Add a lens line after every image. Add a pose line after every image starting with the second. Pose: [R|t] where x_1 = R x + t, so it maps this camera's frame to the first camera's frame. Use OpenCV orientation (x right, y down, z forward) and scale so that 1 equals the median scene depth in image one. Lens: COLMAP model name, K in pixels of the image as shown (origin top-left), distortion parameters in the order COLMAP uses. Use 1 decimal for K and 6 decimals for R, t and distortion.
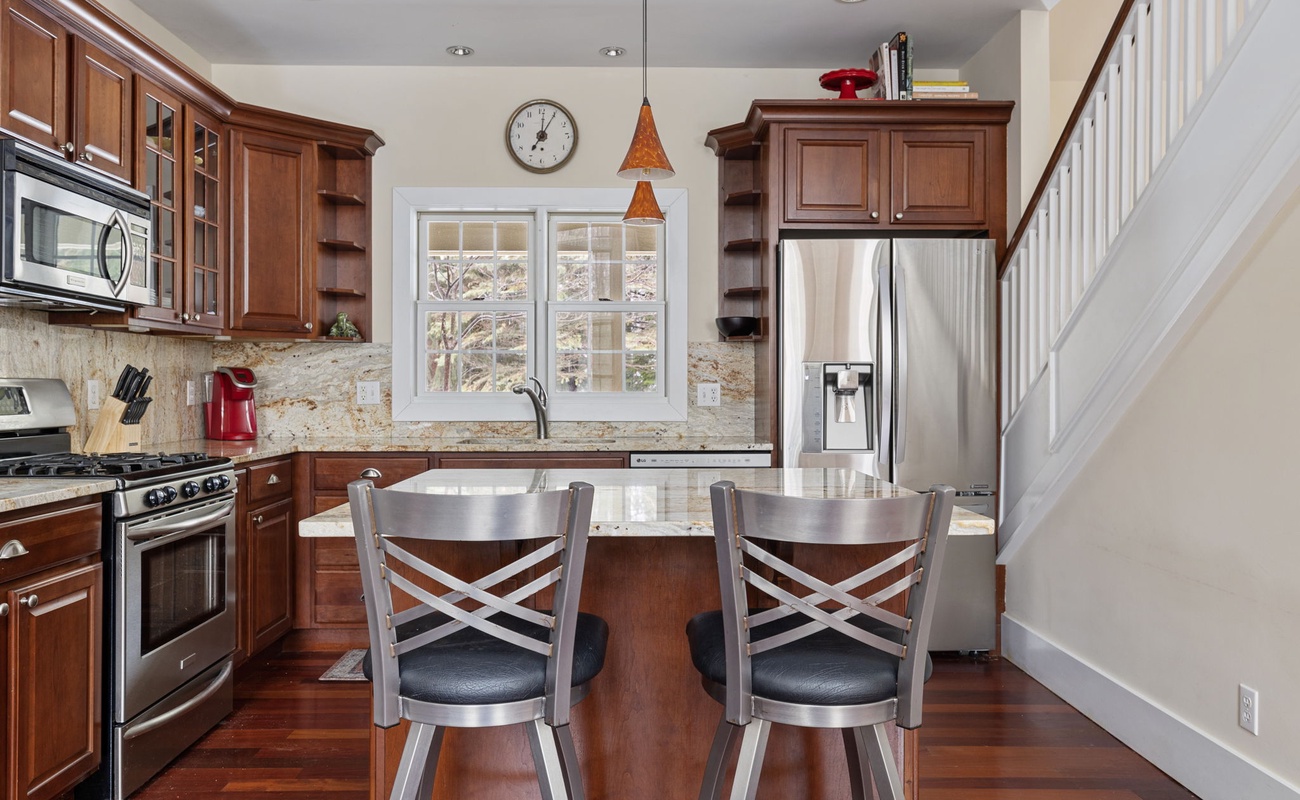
lens RADIAL K [[957.5, 0, 650.0], [0, 957.5, 400.0], [0, 0, 1]] dist [-0.000453, 0.000433]
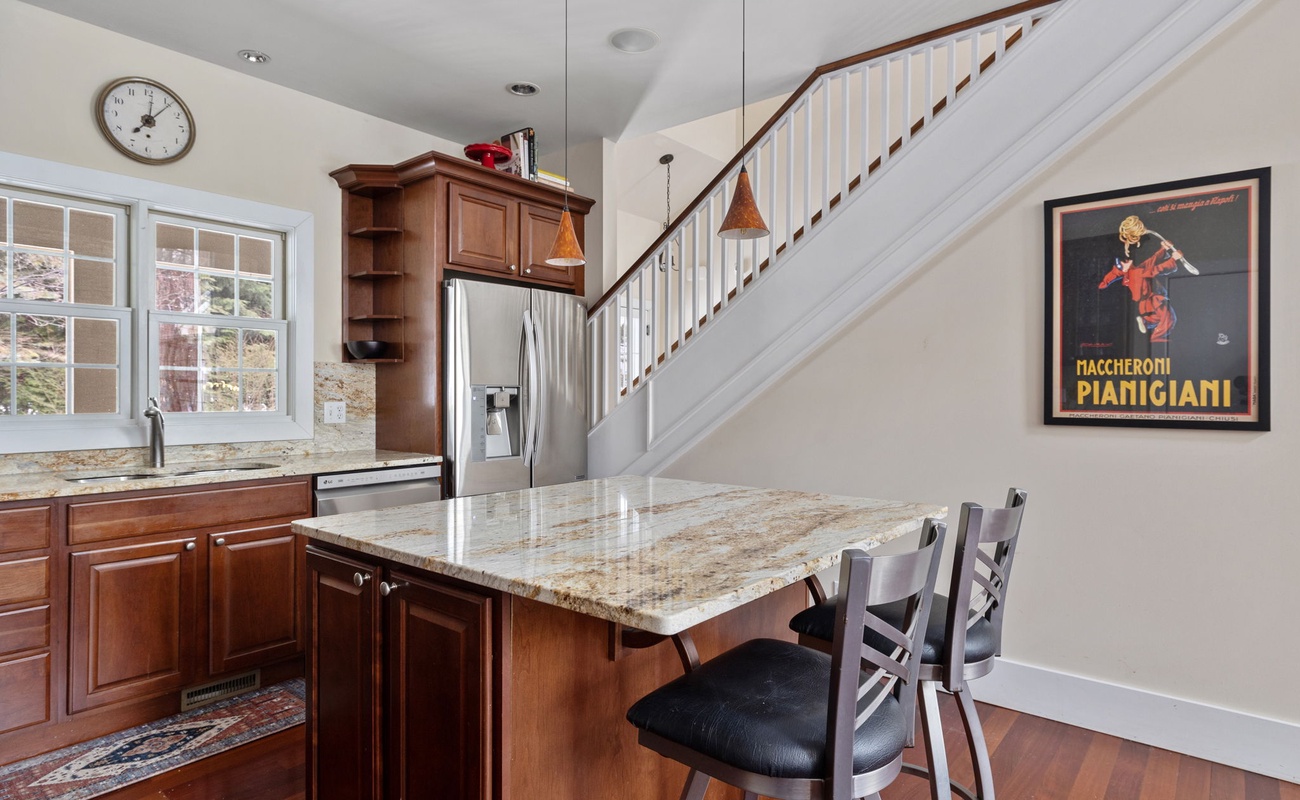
lens RADIAL K [[706.0, 0, 650.0], [0, 706.0, 400.0], [0, 0, 1]] dist [0.001299, 0.000398]
pose [[0.649481, -0.008160, 0.760334, -0.308813], [0.007327, 0.999963, 0.004473, -0.020508], [-0.760342, 0.002666, 0.649517, 0.233543]]
